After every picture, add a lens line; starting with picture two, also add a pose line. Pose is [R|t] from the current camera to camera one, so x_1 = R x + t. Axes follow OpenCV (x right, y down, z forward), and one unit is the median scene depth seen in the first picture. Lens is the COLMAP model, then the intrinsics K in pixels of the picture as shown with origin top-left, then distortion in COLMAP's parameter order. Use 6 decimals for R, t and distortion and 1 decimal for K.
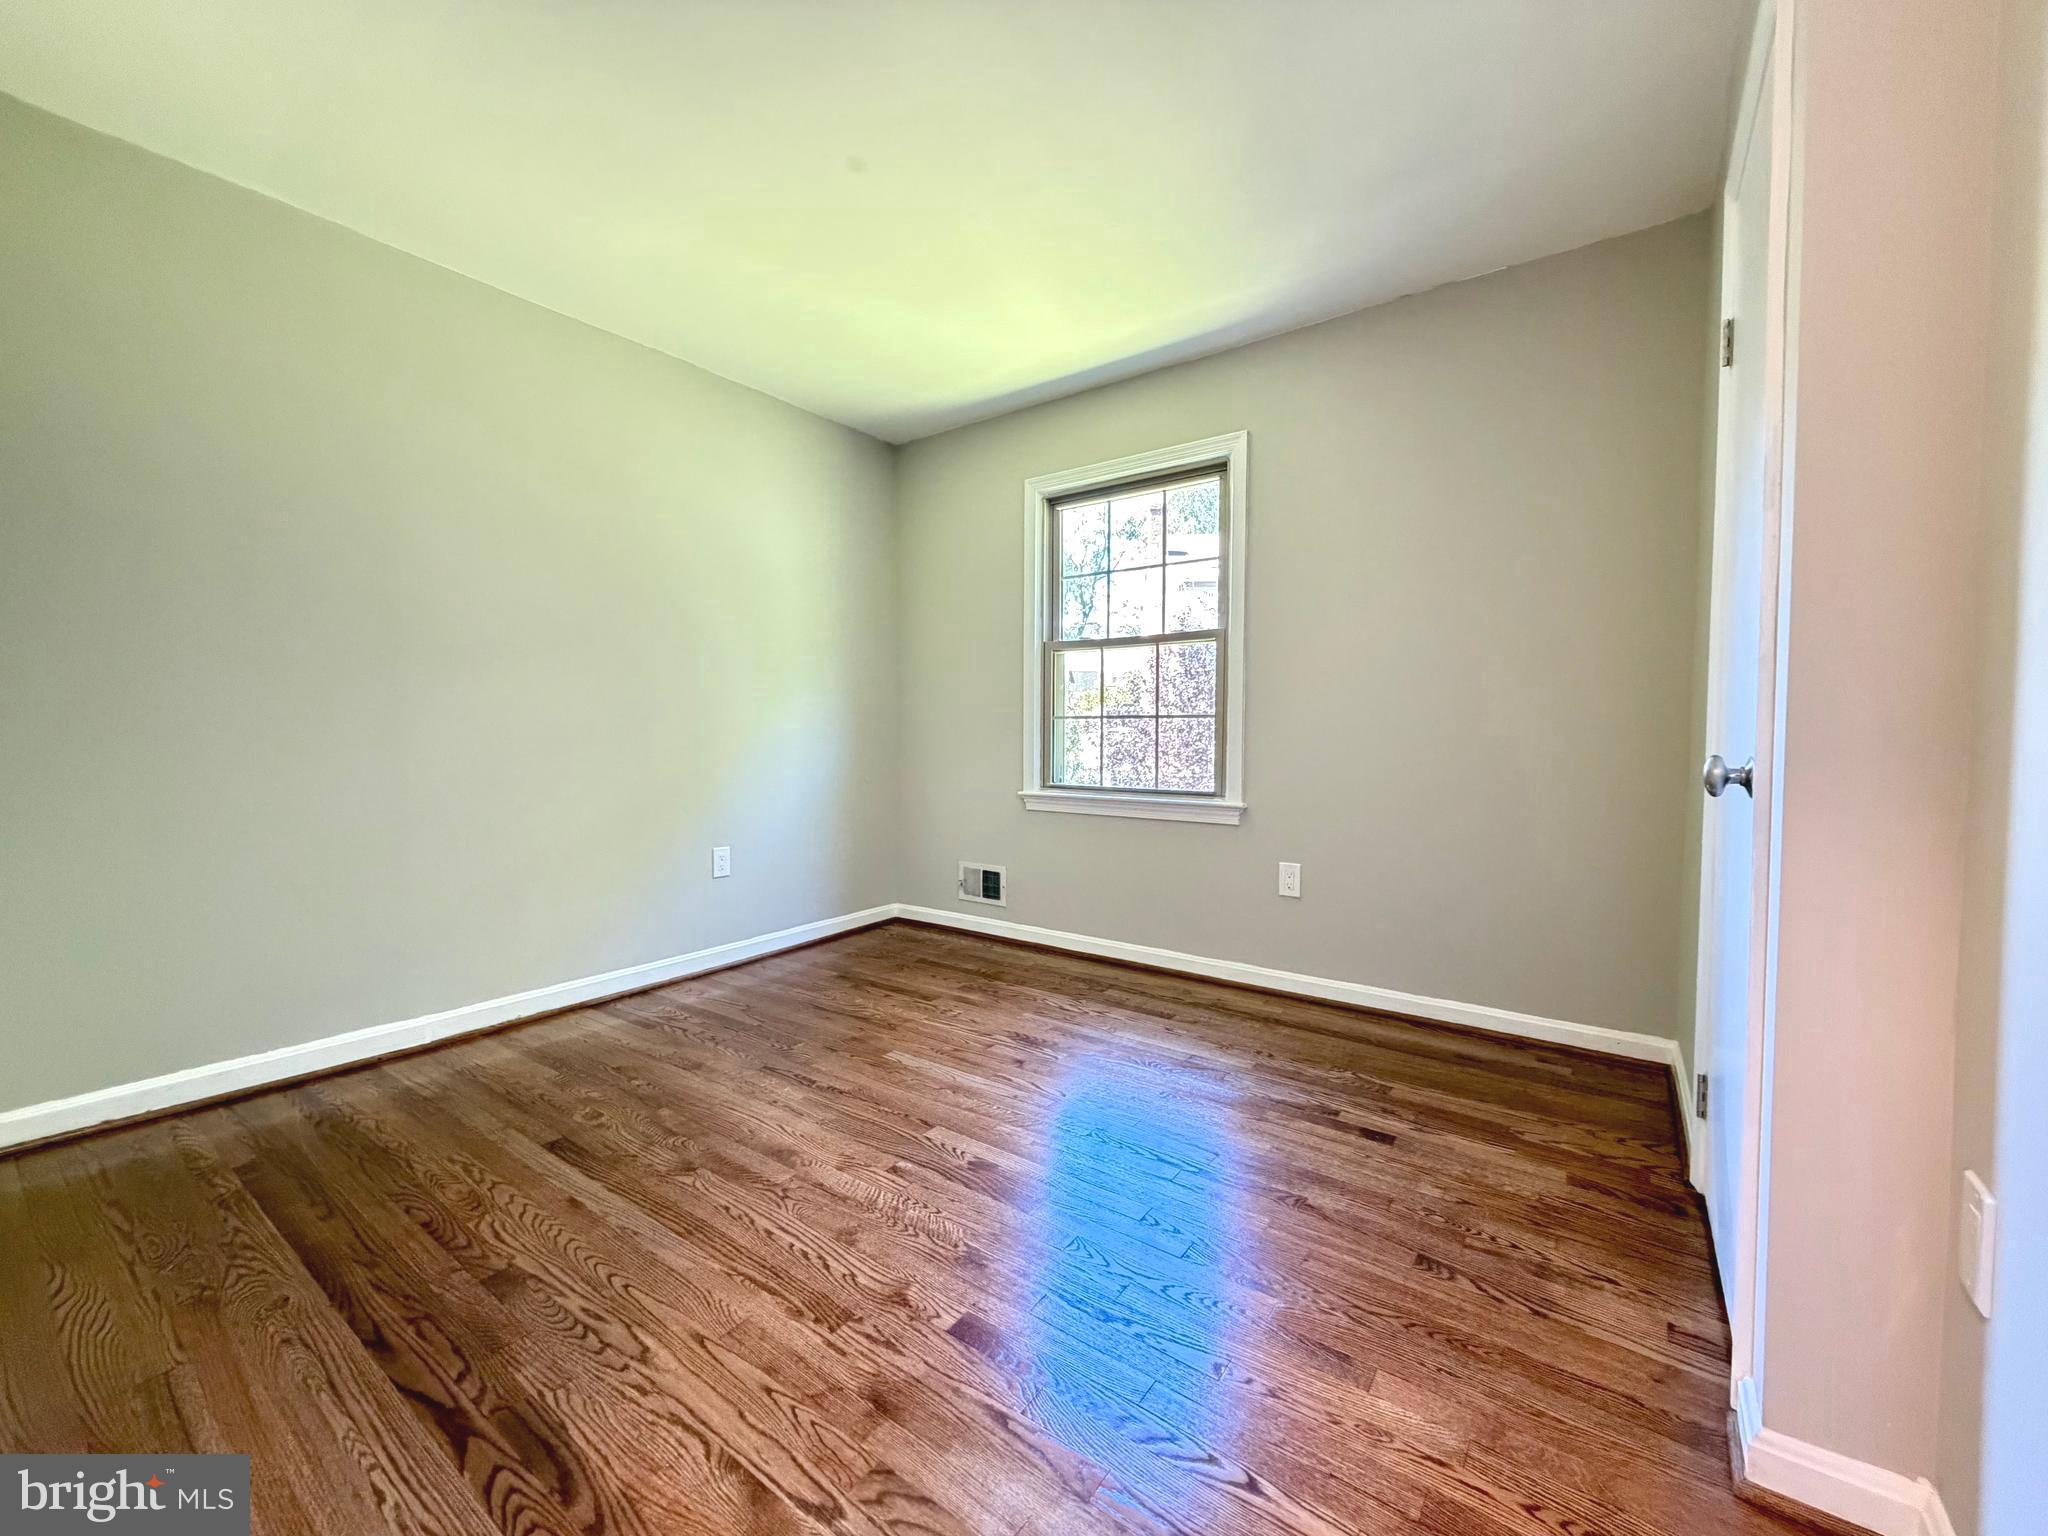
lens RADIAL K [[826.2, 0, 1025.3], [0, 826.2, 782.6], [0, 0, 1]] dist [0.004065, 0.000079]
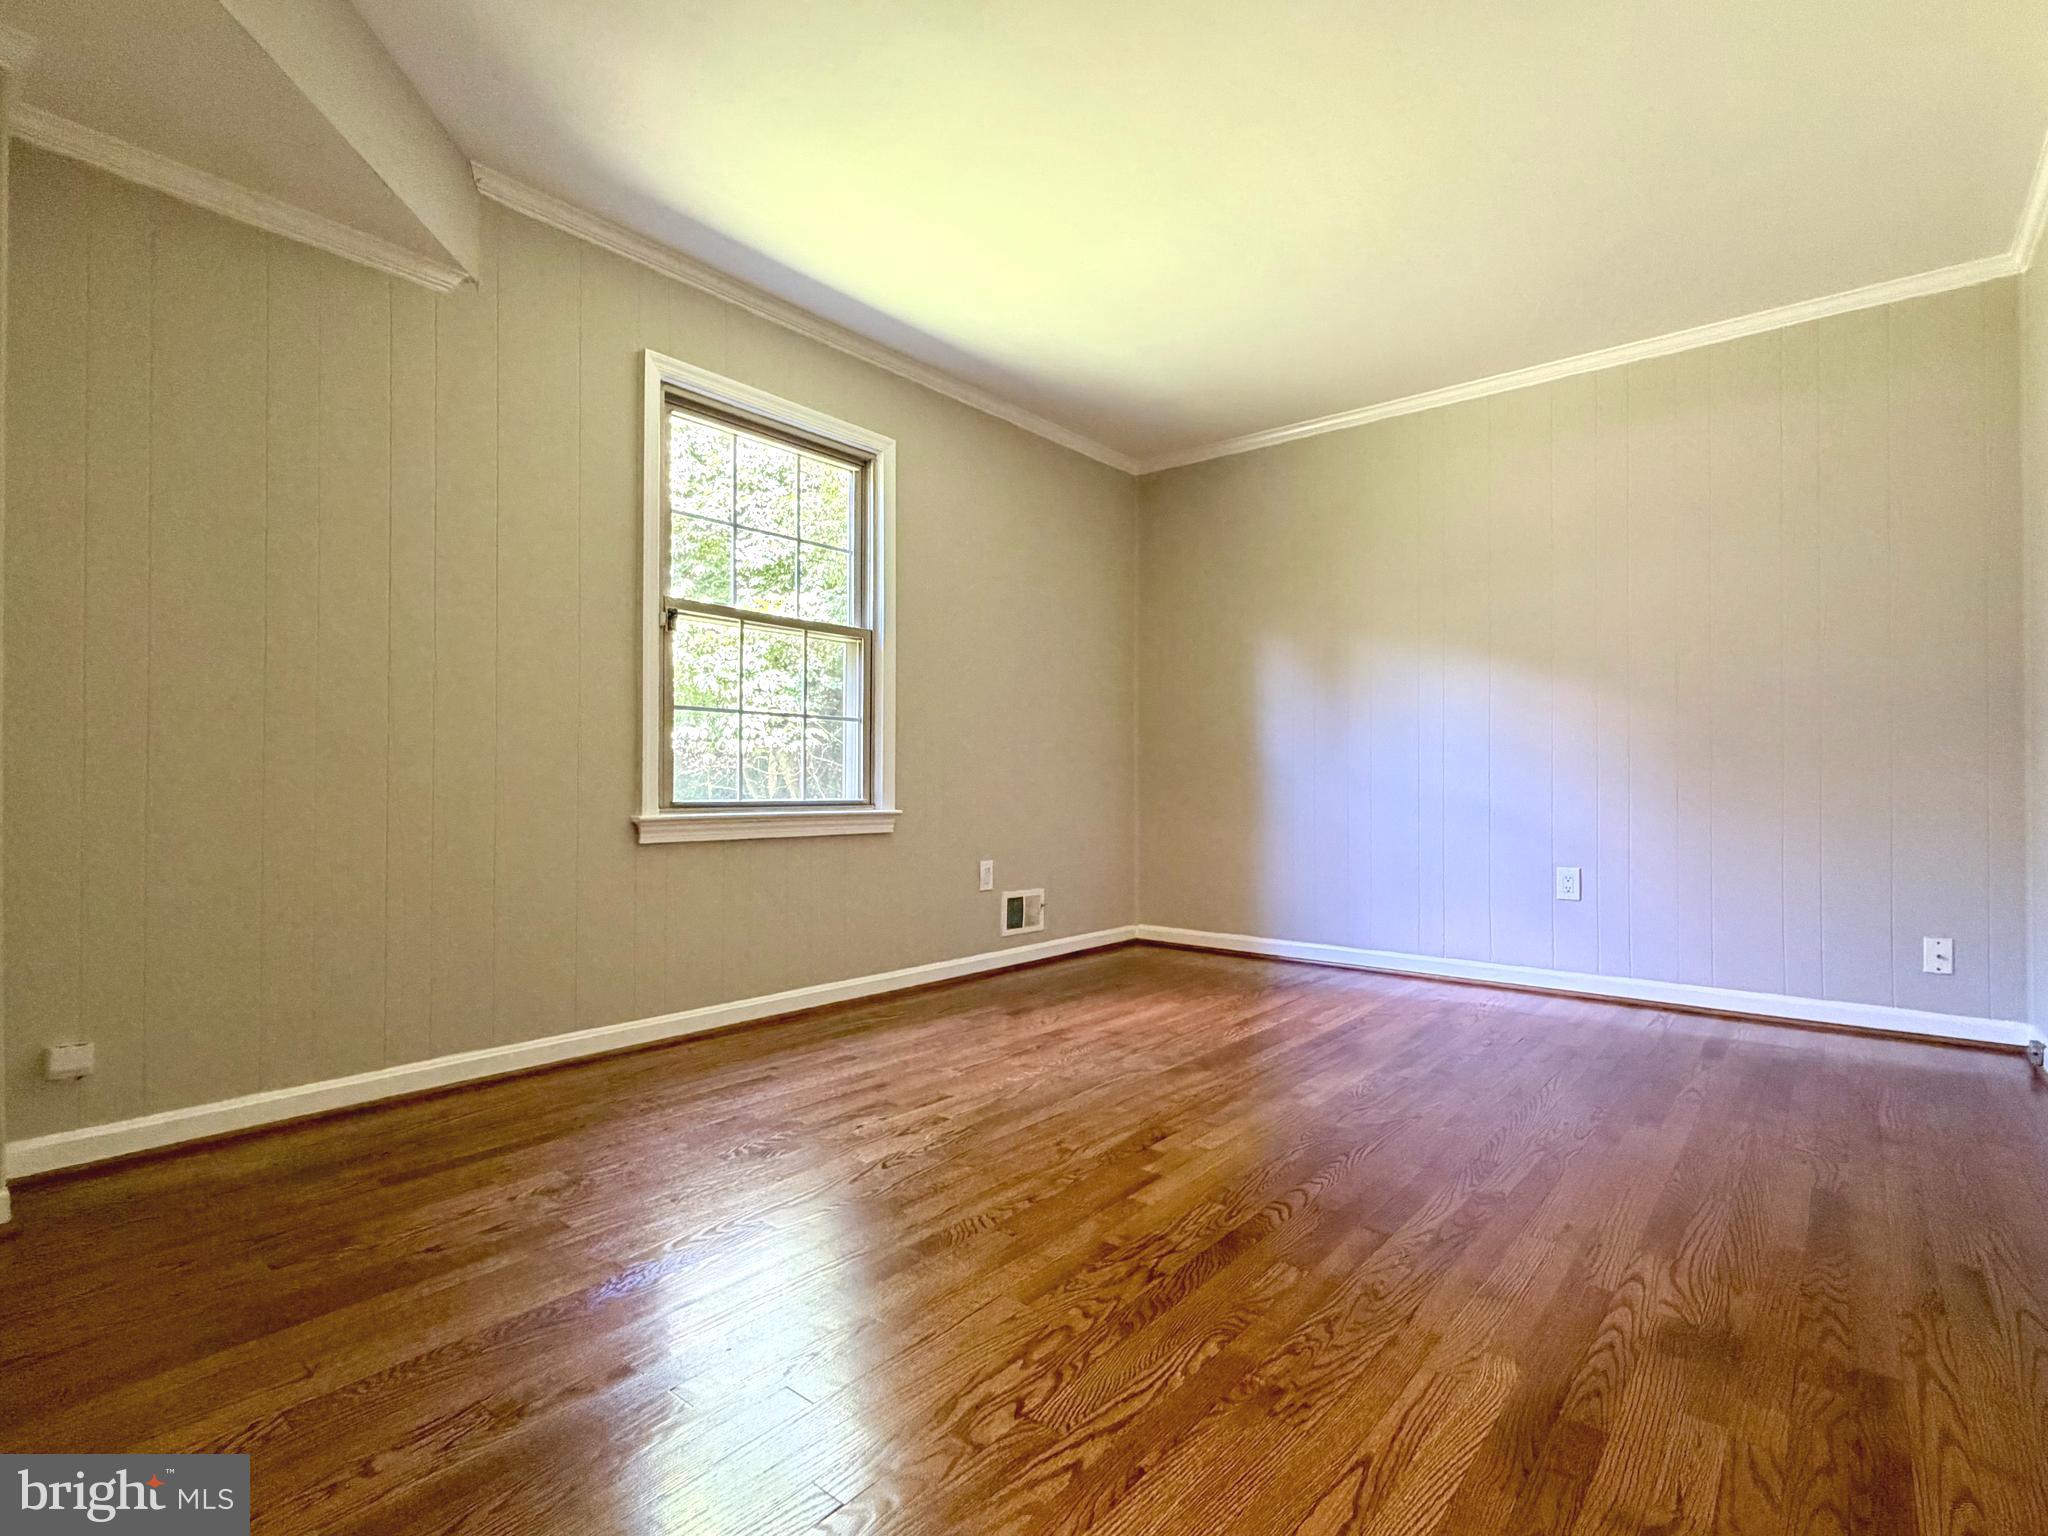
lens RADIAL K [[1004.2, 0, 1023.3], [0, 1004.2, 764.0], [0, 0, 1]] dist [0.003806, -0.000834]
pose [[0.036004, -0.008422, 0.999316, -0.852675], [0.024198, 0.999679, 0.007554, -0.032237], [-0.999059, 0.023910, 0.036196, 0.724287]]
